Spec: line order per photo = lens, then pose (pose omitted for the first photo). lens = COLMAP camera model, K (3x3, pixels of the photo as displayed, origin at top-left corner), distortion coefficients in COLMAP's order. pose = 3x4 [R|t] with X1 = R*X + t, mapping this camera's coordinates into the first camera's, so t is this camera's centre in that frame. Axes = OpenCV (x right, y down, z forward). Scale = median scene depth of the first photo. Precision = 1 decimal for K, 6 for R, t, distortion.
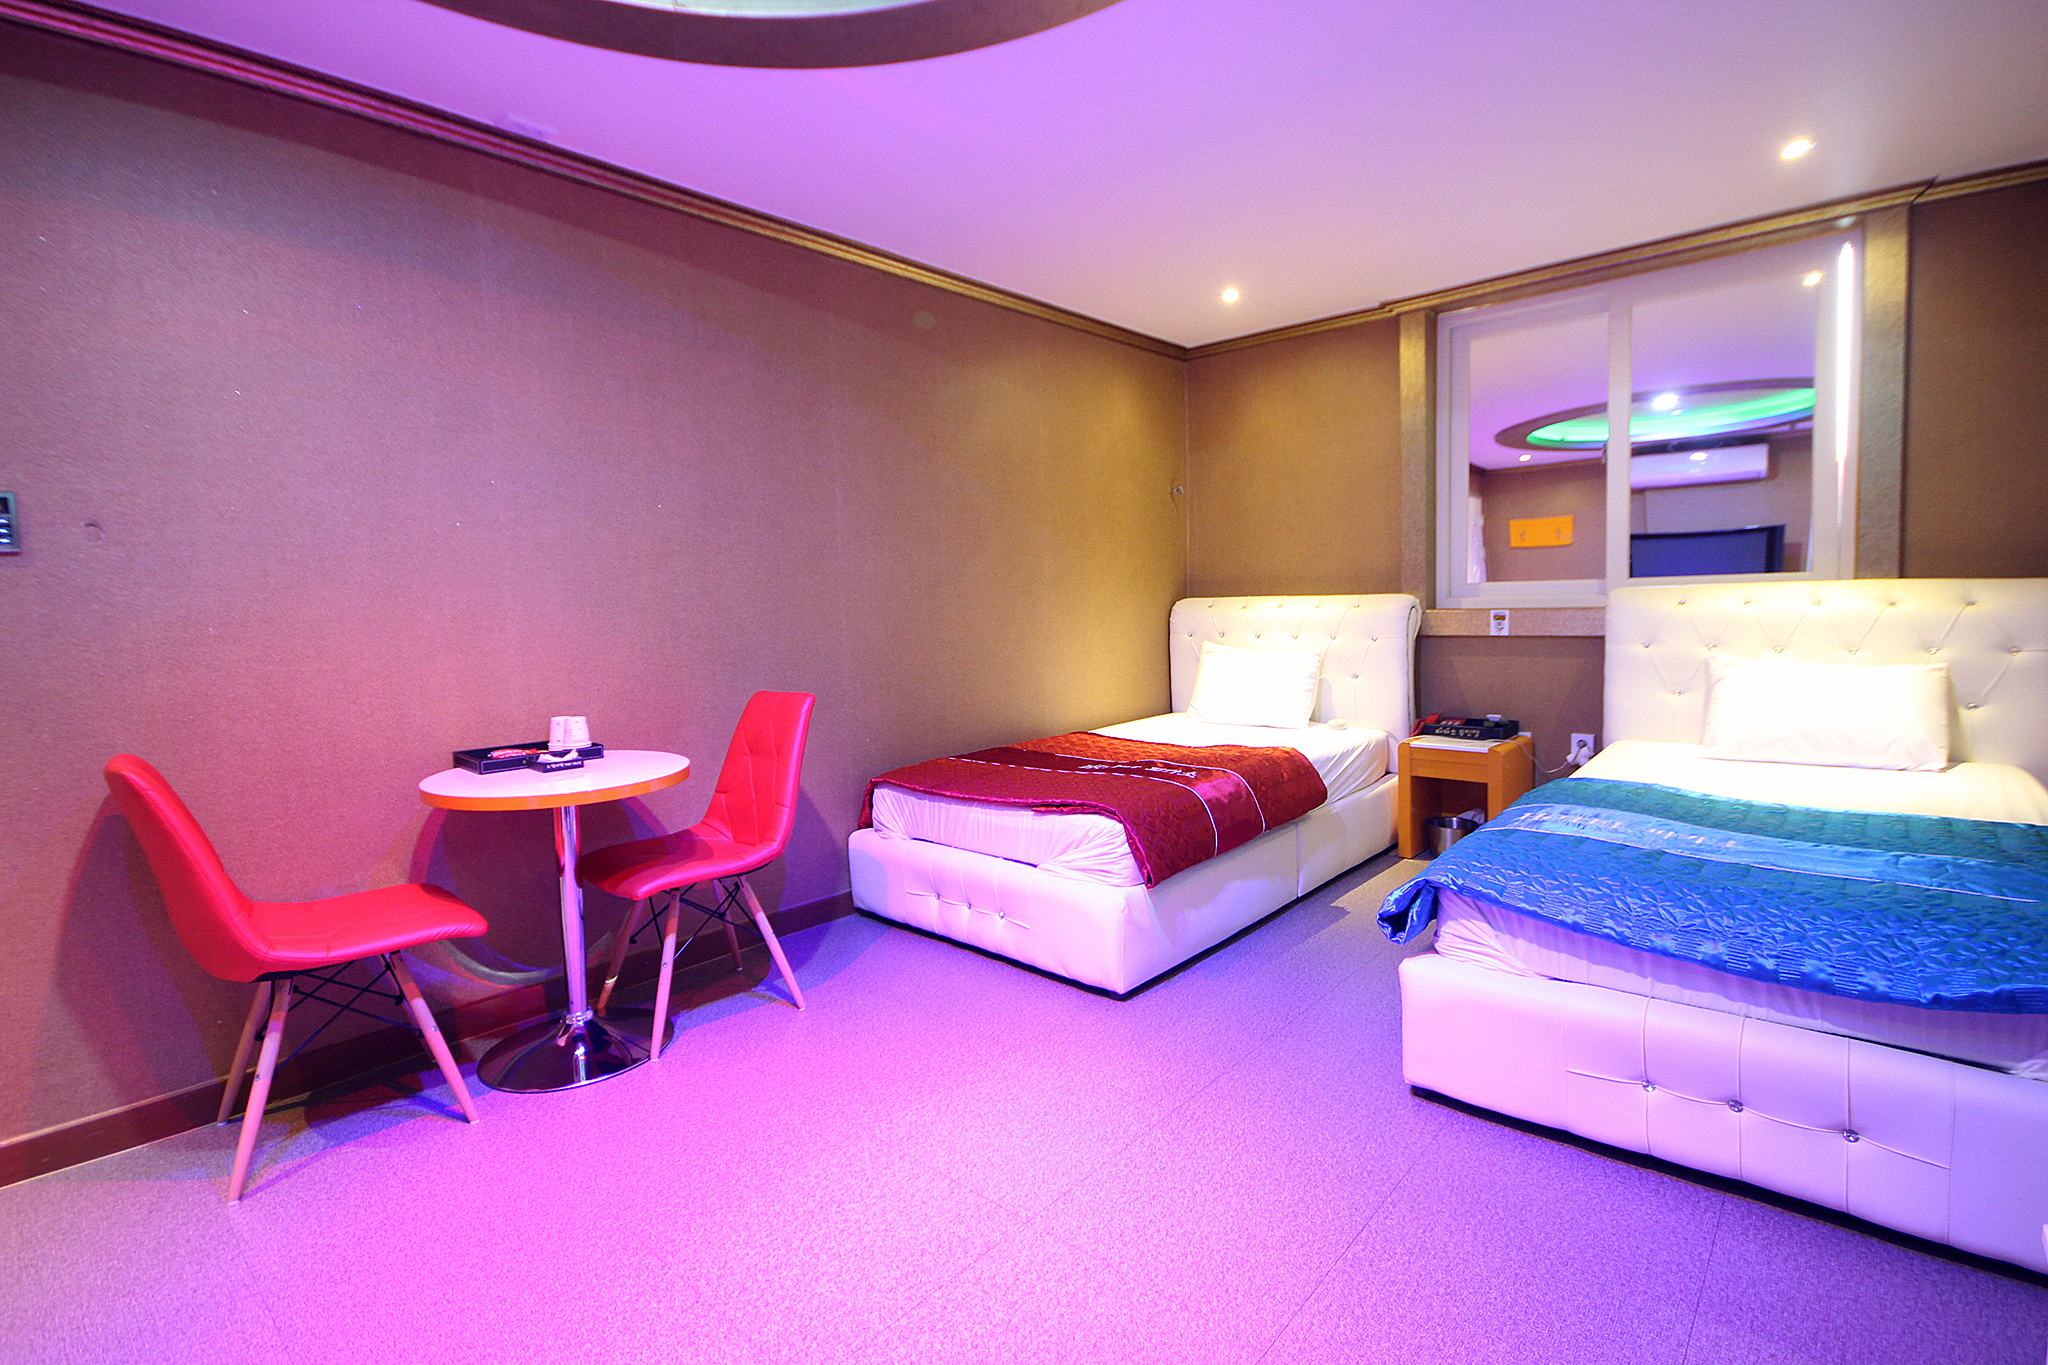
lens RADIAL K [[1069.5, 0, 1050.2], [0, 1069.5, 648.4], [0, 0, 1]] dist [0.072482, -0.000435]
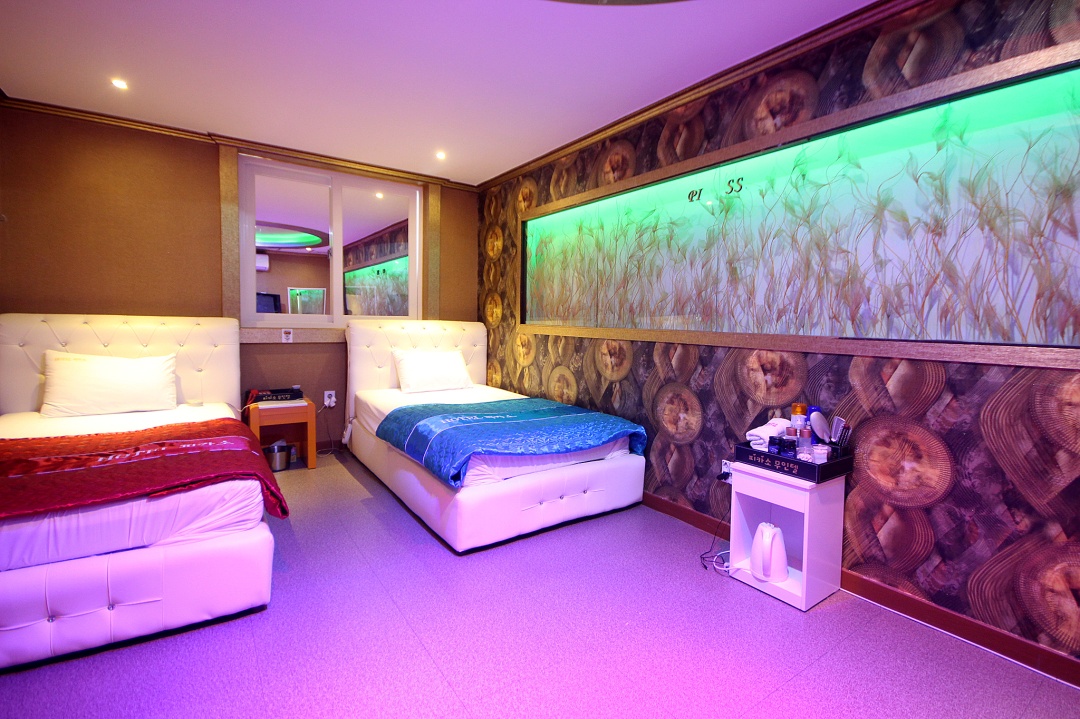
lens RADIAL K [[564.0, 0, 553.8], [0, 564.0, 341.5], [0, 0, 1]] dist [0.072482, -0.000435]
pose [[0.197920, -0.008825, 0.980178, -0.494889], [0.024100, 0.999701, 0.004134, -0.007794], [-0.979922, 0.022804, 0.198074, 0.402576]]
